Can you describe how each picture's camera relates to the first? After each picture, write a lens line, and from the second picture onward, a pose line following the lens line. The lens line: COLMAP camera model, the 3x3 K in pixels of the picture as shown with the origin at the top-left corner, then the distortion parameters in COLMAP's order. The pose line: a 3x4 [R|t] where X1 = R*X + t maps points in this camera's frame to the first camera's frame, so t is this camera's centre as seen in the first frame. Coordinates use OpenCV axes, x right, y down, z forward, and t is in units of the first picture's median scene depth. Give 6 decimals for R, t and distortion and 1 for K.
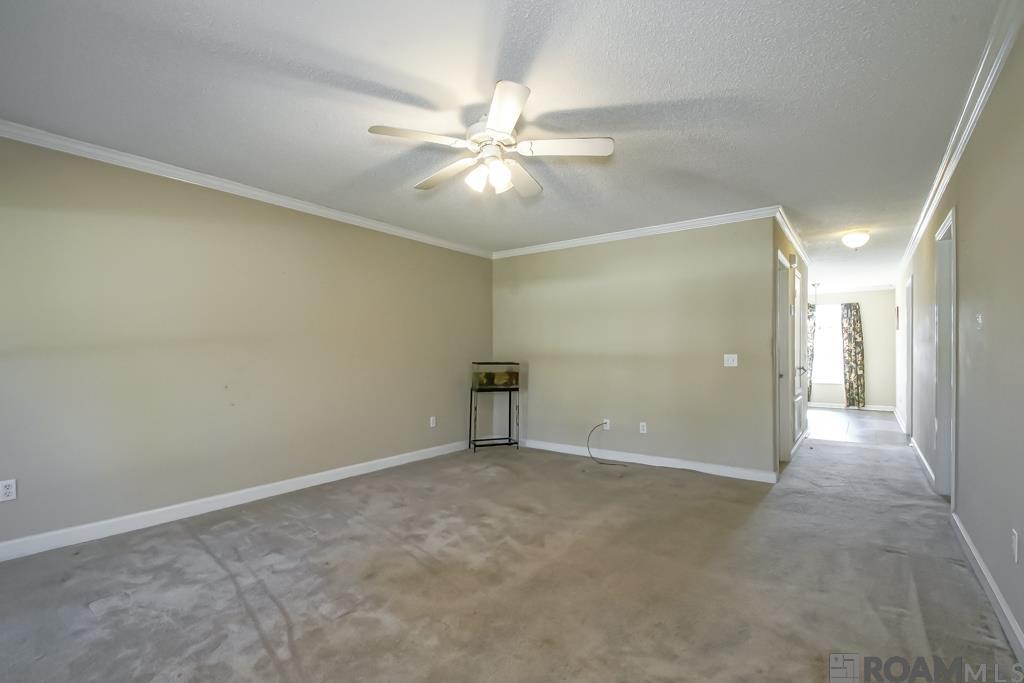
lens RADIAL K [[473.0, 0, 515.6], [0, 473.0, 347.2], [0, 0, 1]] dist [0.020243, -0.020251]
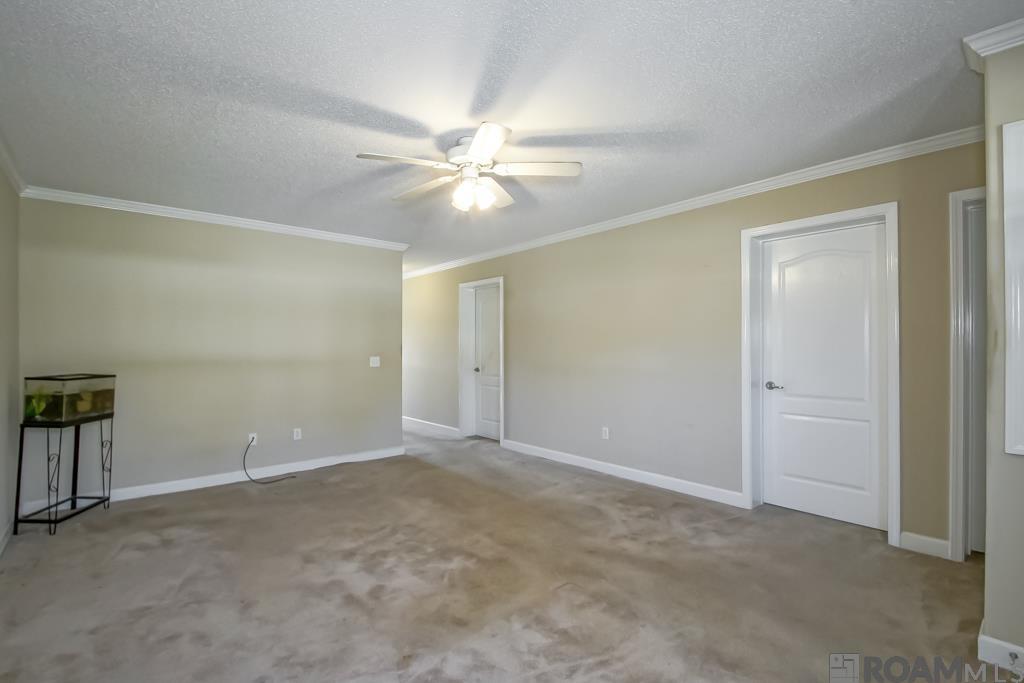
lens RADIAL K [[473.0, 0, 515.6], [0, 473.0, 347.2], [0, 0, 1]] dist [0.020243, -0.020251]
pose [[0.216650, -0.003476, 0.976243, -0.610145], [-0.017046, 0.999828, 0.007343, -0.022846], [-0.976101, -0.018232, 0.216553, 0.375894]]
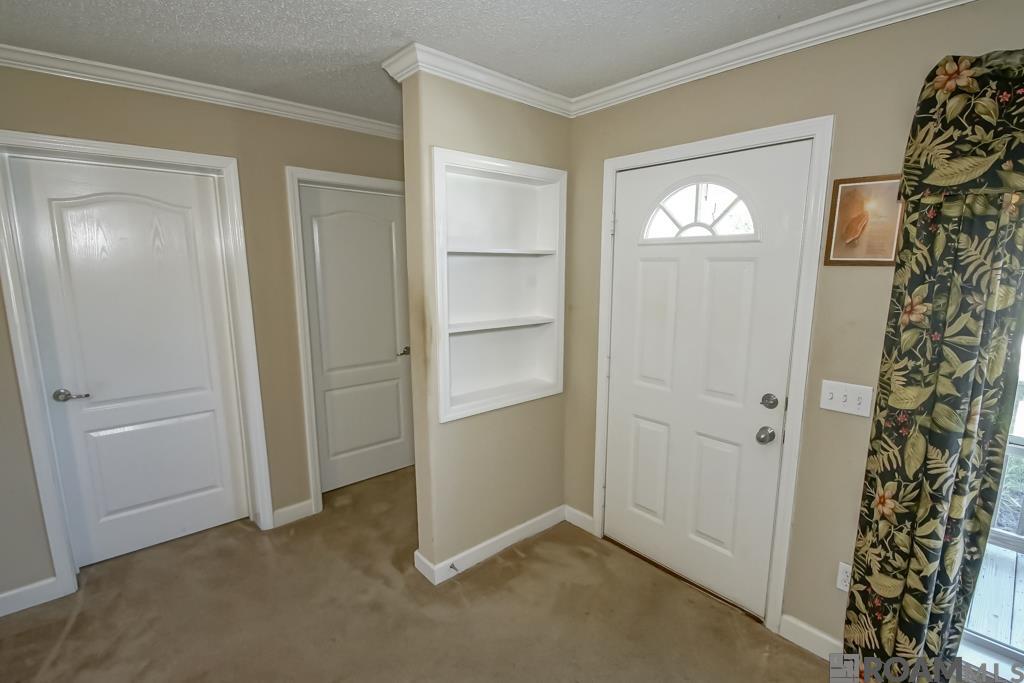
lens RADIAL K [[473.0, 0, 515.6], [0, 473.0, 347.2], [0, 0, 1]] dist [0.020243, -0.020251]
pose [[-0.978545, -0.044040, 0.201270, -0.299660], [-0.012433, 0.987730, 0.155677, -0.099408], [-0.205656, 0.149834, -0.967086, 0.518444]]
